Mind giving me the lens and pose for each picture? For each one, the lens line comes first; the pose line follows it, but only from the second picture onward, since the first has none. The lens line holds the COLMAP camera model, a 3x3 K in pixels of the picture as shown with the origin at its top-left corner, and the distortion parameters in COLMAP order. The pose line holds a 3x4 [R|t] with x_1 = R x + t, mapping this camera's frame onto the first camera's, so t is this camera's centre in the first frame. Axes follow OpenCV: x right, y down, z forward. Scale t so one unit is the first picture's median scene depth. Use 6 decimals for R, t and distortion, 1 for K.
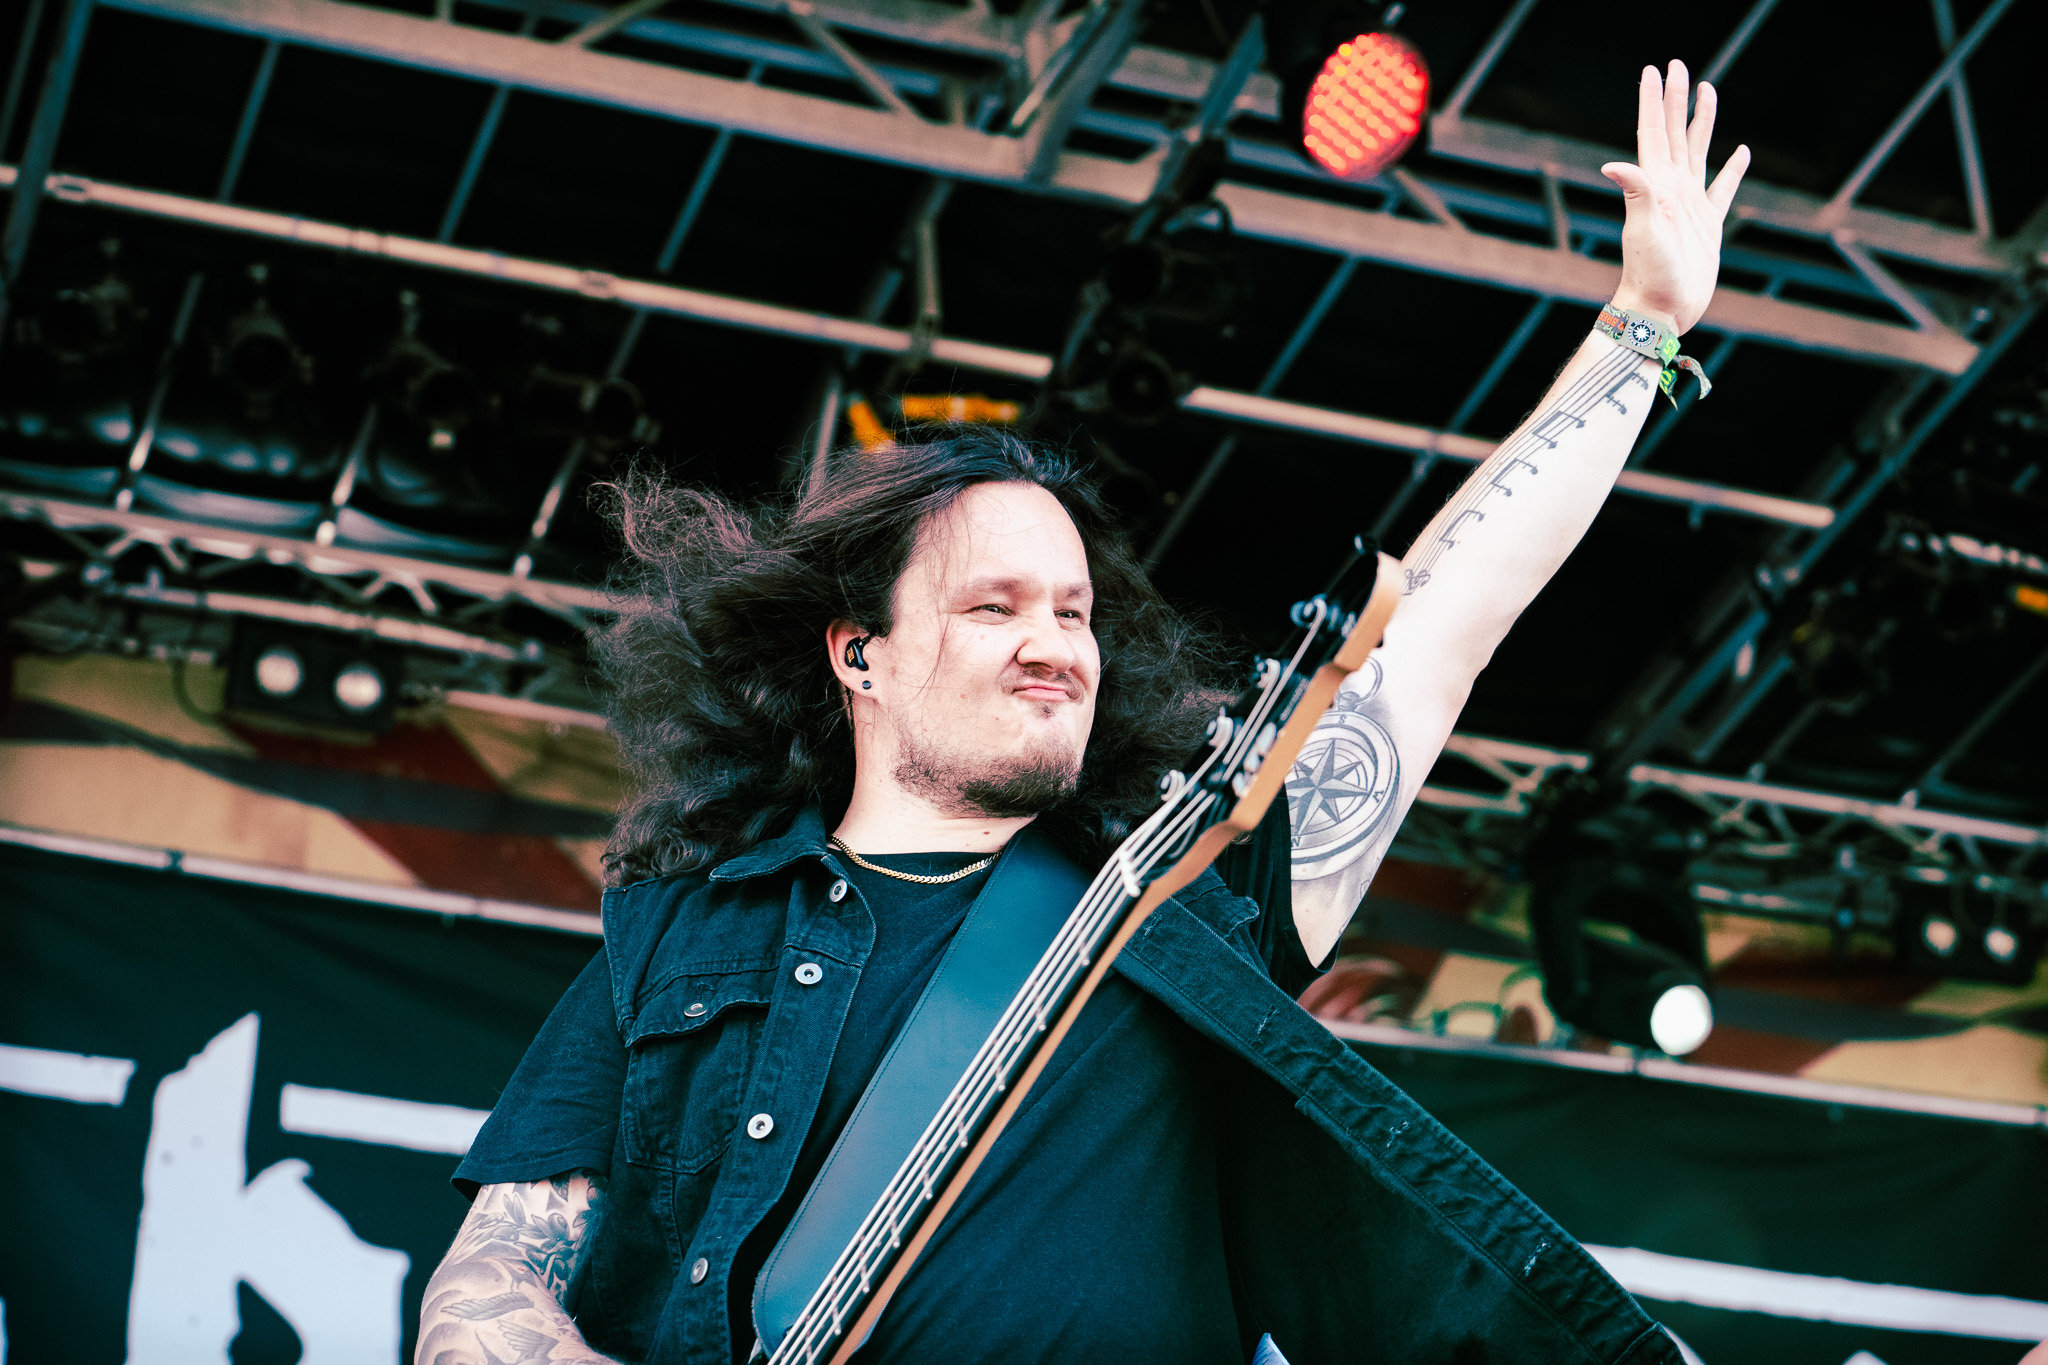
lens RADIAL K [[4132.8, 0, 1024.0], [0, 4132.8, 682.5], [0, 0, 1]] dist [-0.132942, -0.288911]
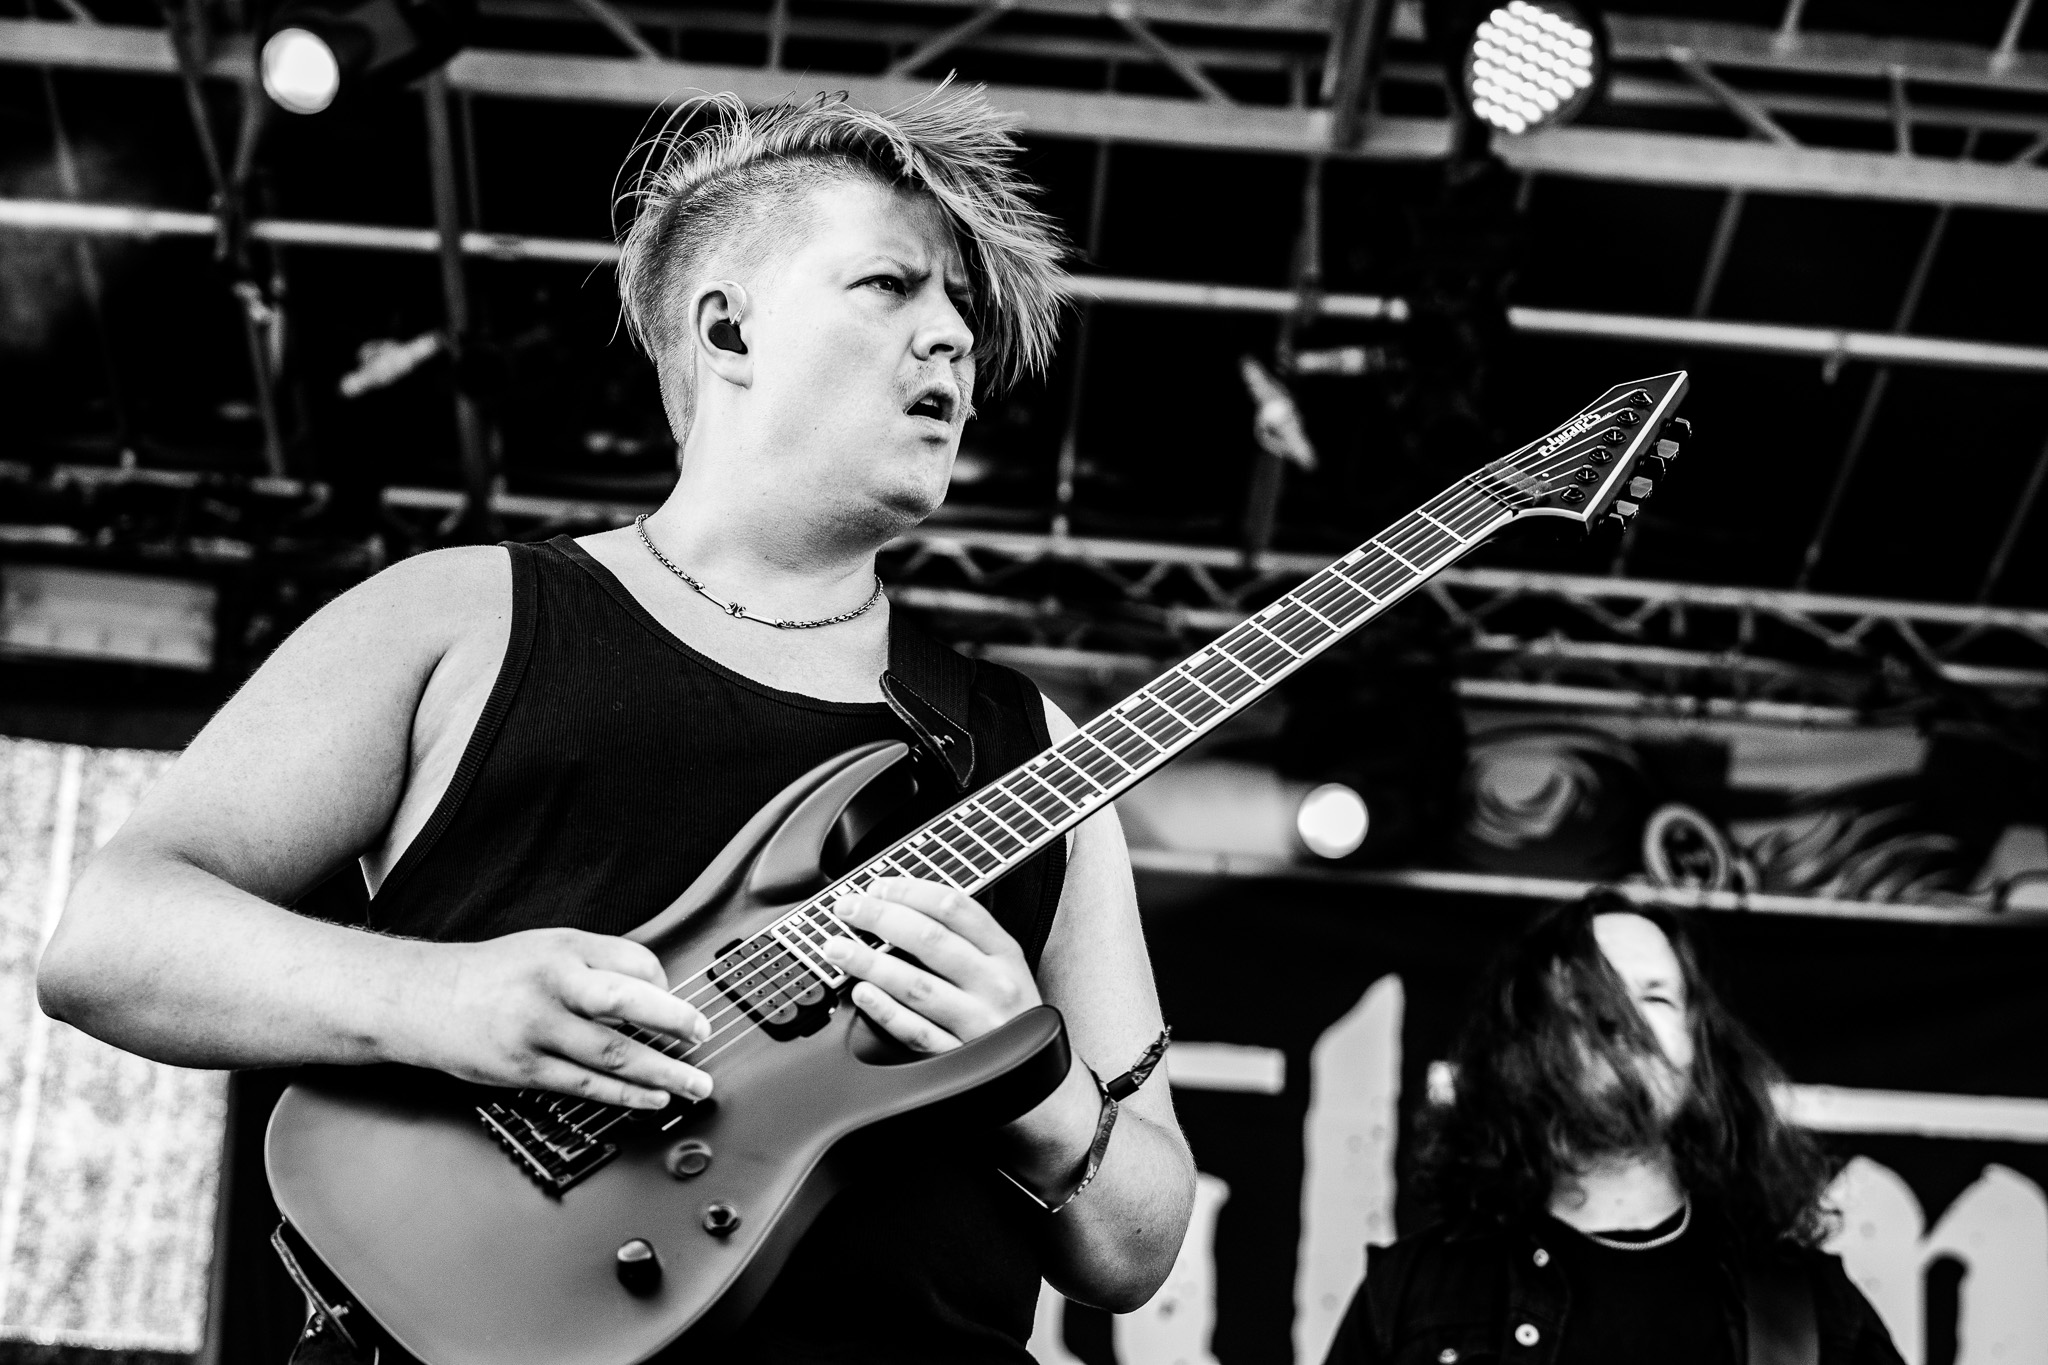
lens RADIAL K [[4132.8, 0, 1024.0], [0, 4132.8, 682.5], [0, 0, 1]] dist [-0.132942, -0.288911]
pose [[0.945275, -0.068585, -0.318985, 0.230206], [0.079294, 0.996636, 0.020692, -0.011261], [0.316493, -0.044853, 0.947534, -0.039804]]
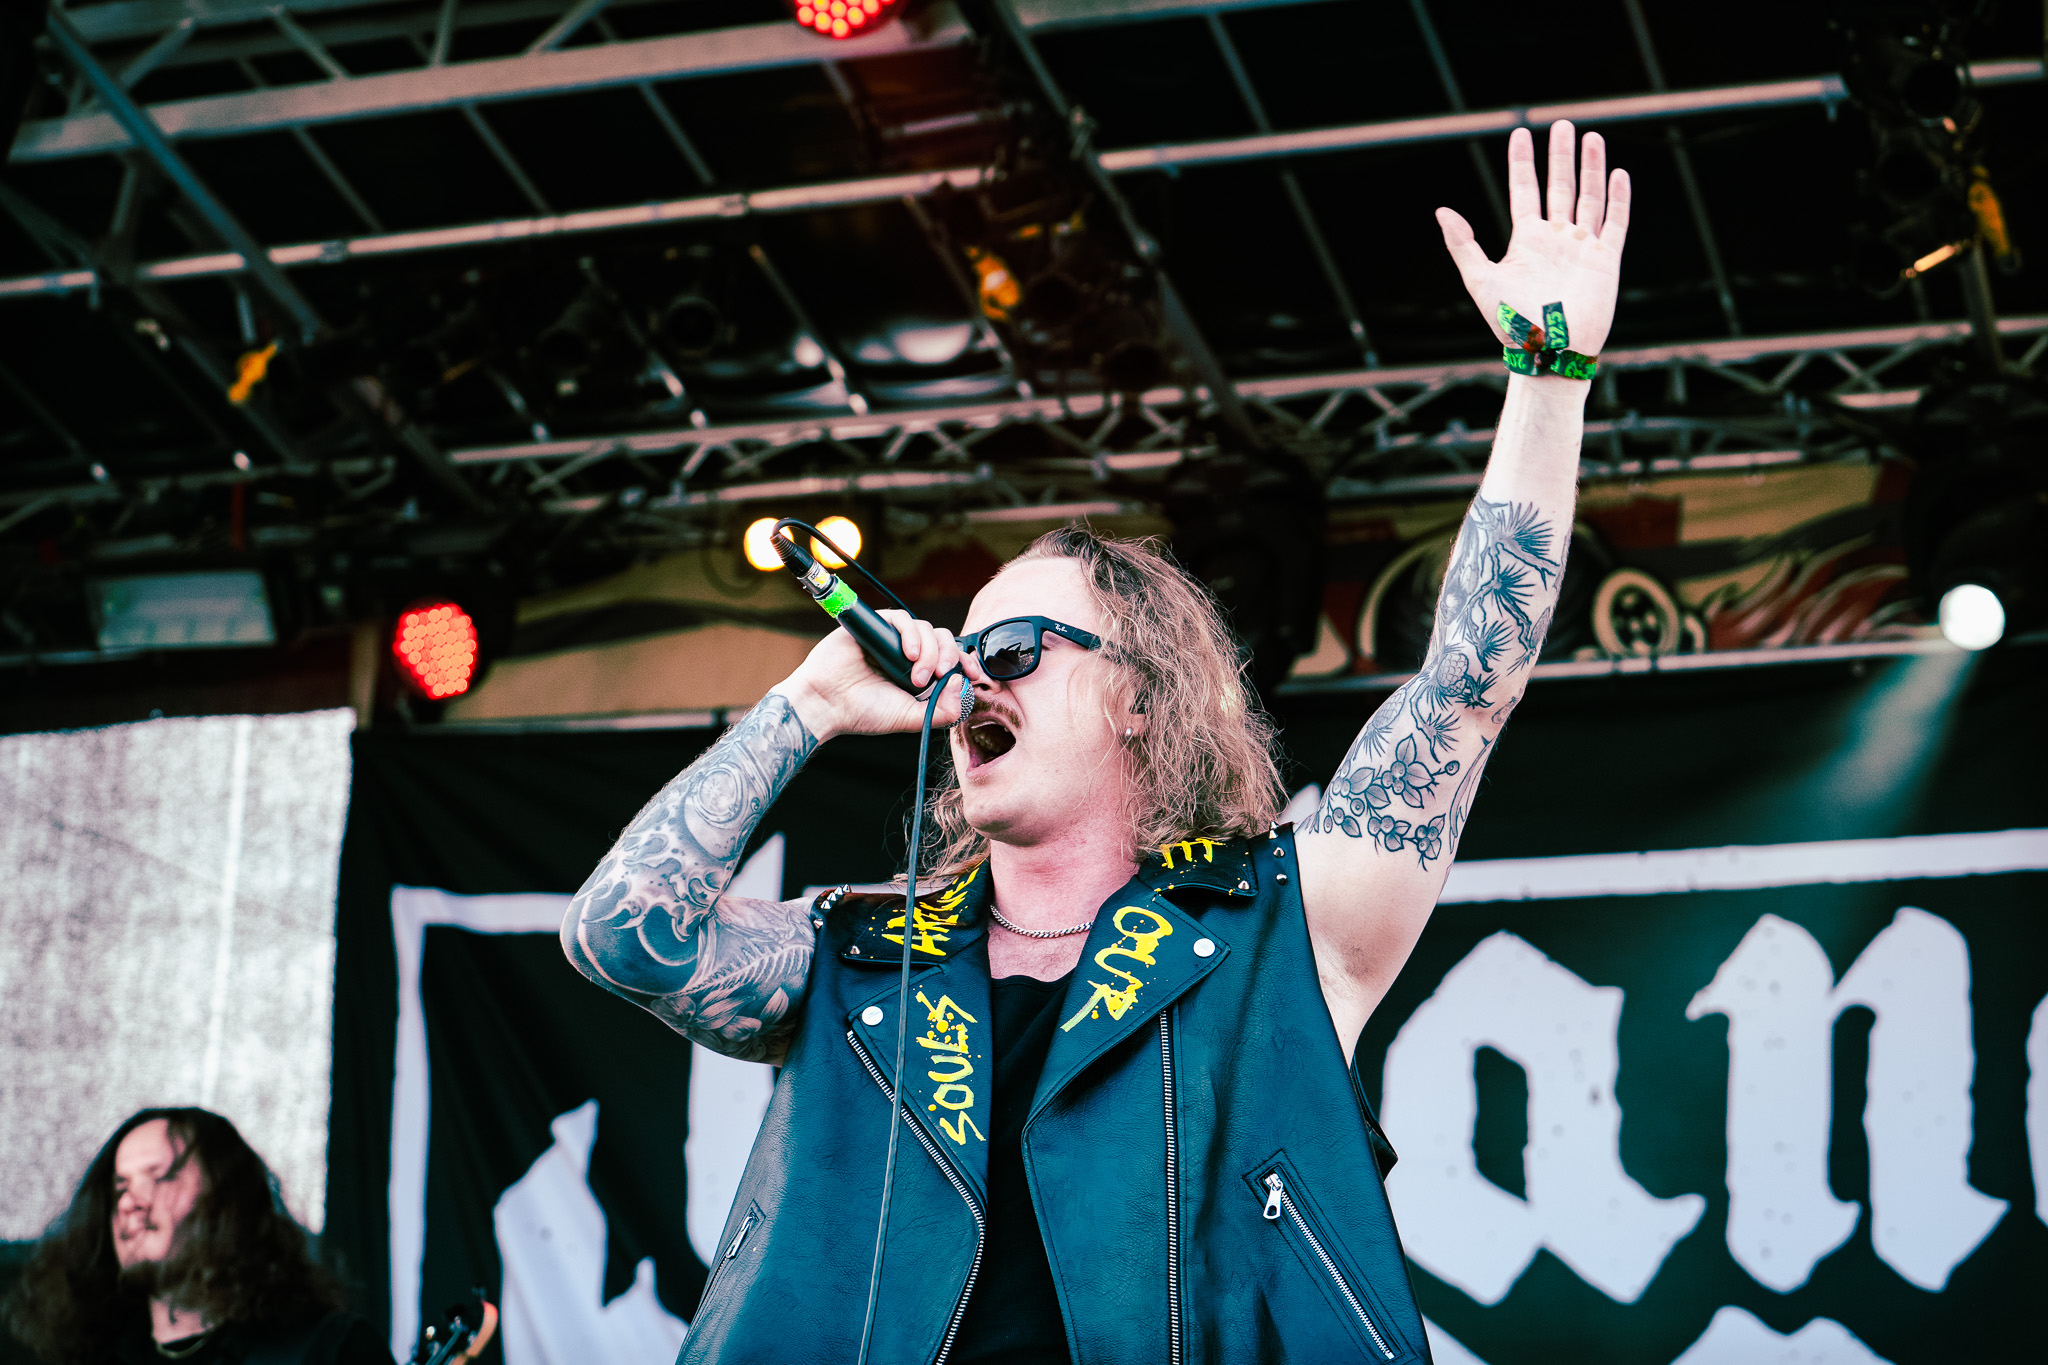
lens RADIAL K [[4132.8, 0, 1024.0], [0, 4132.8, 682.5], [0, 0, 1]] dist [-0.132942, -0.288911]
pose [[0.751675, -0.163710, -0.638892, 0.636985], [0.233258, 0.972084, 0.025347, 0.023296], [0.616908, -0.168079, 0.768878, 0.119332]]
